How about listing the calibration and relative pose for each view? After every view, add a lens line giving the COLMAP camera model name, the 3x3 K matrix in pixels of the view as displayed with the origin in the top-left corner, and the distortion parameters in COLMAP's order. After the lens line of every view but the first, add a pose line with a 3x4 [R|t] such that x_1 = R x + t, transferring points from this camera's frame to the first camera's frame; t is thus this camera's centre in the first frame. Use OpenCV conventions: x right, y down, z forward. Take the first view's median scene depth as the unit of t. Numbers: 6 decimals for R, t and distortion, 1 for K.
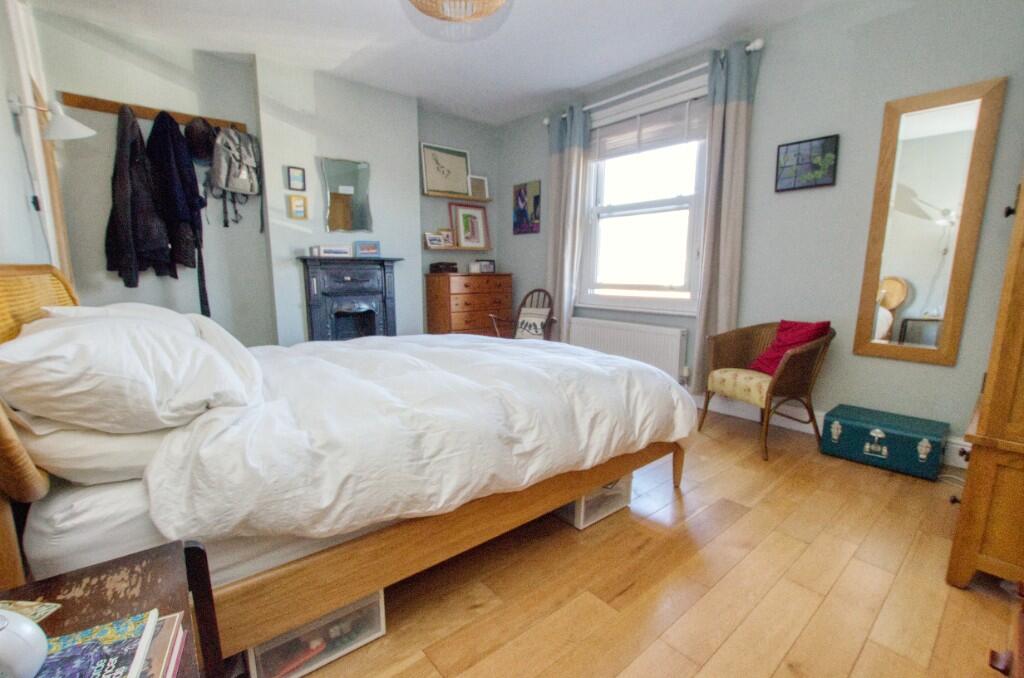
lens RADIAL K [[448.3, 0, 519.8], [0, 448.3, 347.9], [0, 0, 1]] dist [-0.043884, 0.013082]
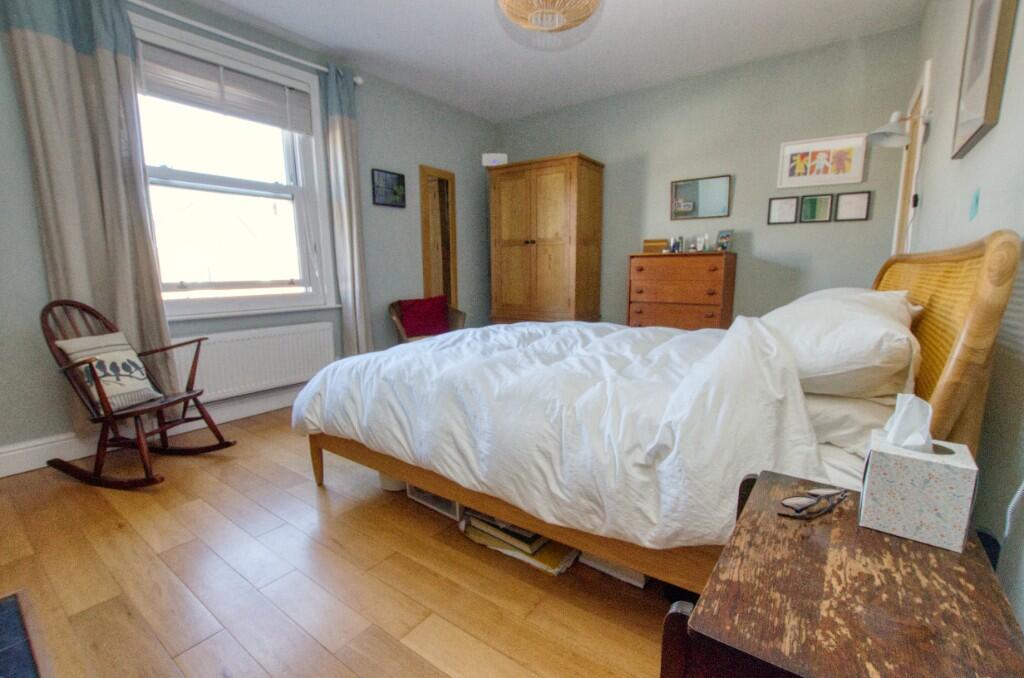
lens RADIAL K [[448.3, 0, 519.8], [0, 448.3, 347.9], [0, 0, 1]] dist [-0.043884, 0.013082]
pose [[-0.244402, -0.164534, 0.955613, -0.731187], [0.165946, 0.963864, 0.208396, -0.124447], [-0.955369, 0.209513, -0.208267, 0.813997]]
